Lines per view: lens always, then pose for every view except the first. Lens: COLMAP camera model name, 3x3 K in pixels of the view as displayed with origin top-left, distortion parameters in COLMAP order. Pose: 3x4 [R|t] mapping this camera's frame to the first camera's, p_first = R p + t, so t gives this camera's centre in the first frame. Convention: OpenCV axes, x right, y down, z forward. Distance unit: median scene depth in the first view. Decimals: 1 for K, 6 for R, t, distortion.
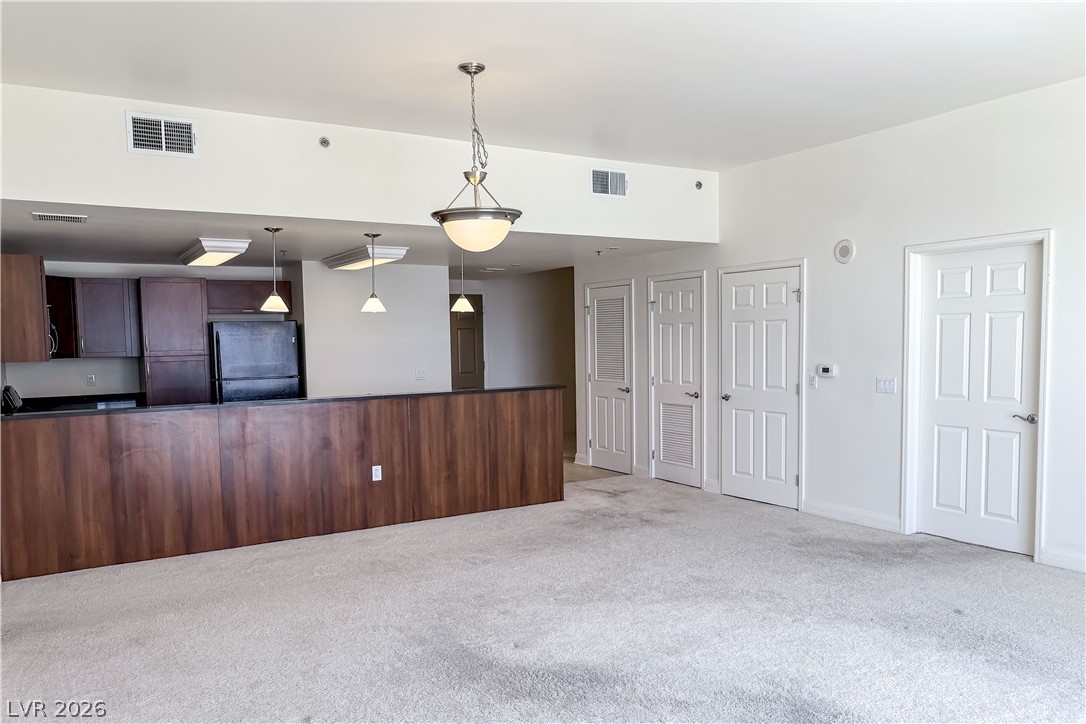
lens RADIAL K [[781.6, 0, 544.0], [0, 781.6, 393.6], [0, 0, 1]] dist [-0.027286, 0.001810]
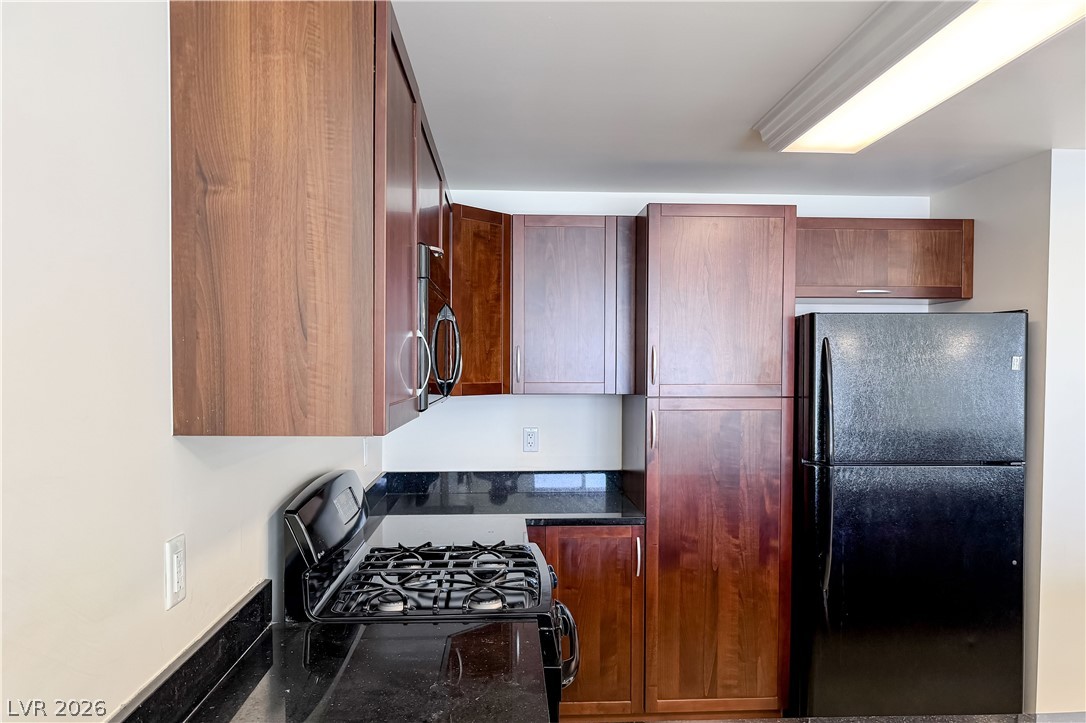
lens RADIAL K [[779.2, 0, 546.3], [0, 779.2, 394.4], [0, 0, 1]] dist [-0.003996, -0.001366]
pose [[0.875561, 0.038896, -0.481540, -0.356181], [-0.052583, 0.998505, -0.014955, -0.039300], [0.480238, 0.038415, 0.876297, 0.599069]]
